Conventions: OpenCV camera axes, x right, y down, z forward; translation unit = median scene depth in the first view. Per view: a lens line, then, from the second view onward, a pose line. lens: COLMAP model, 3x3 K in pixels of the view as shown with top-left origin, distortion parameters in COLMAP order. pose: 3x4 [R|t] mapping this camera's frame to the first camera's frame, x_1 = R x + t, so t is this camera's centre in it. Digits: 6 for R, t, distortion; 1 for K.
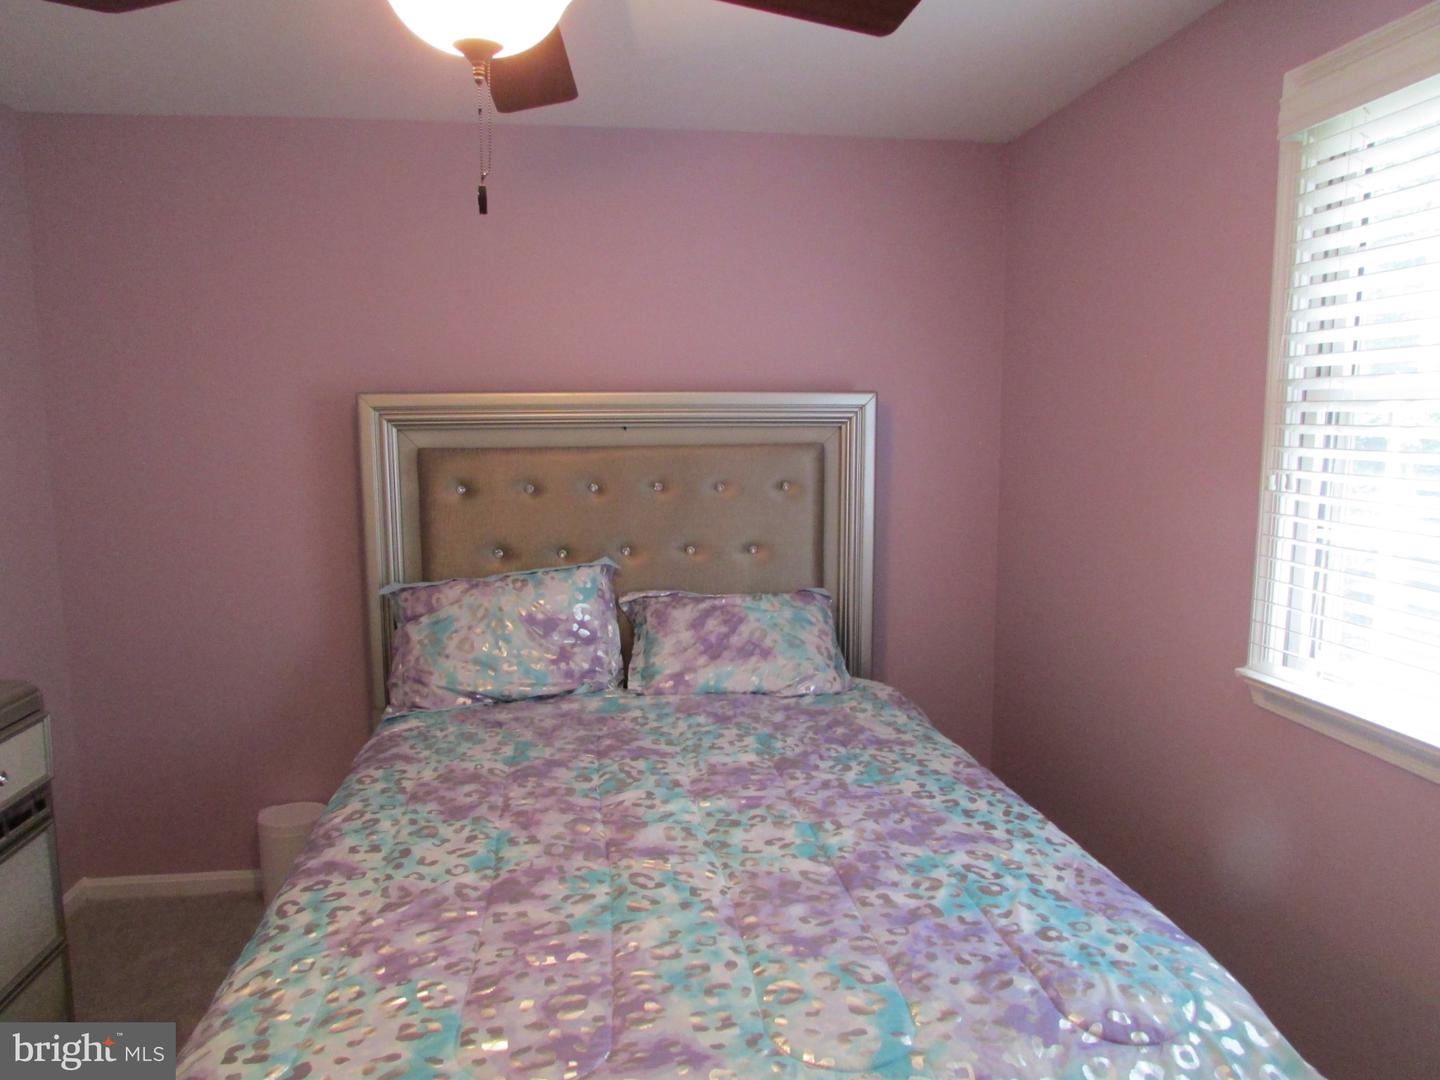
lens RADIAL K [[1020.7, 0, 716.6], [0, 1020.7, 539.9], [0, 0, 1]] dist [-0.034363, 0.010540]
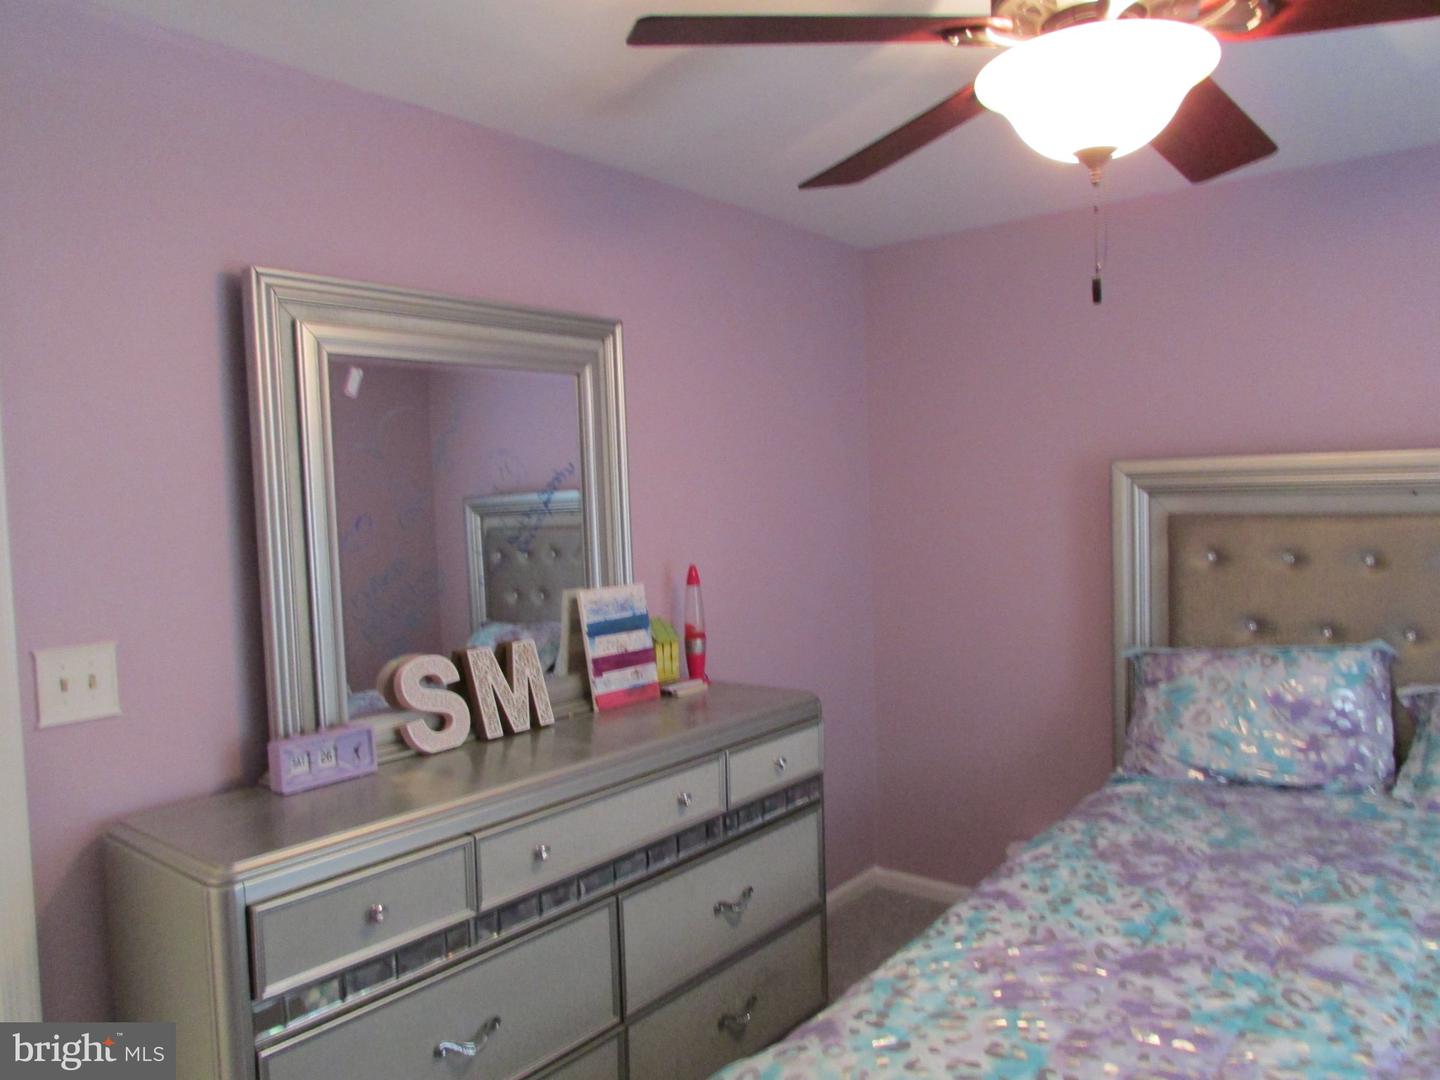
lens RADIAL K [[1020.7, 0, 722.4], [0, 1020.7, 542.6], [0, 0, 1]] dist [-0.034363, 0.010540]
pose [[0.698299, 0.027410, -0.715281, 0.160901], [-0.067437, 0.997341, -0.027617, -0.006613], [0.712622, 0.067522, 0.698291, -0.007446]]
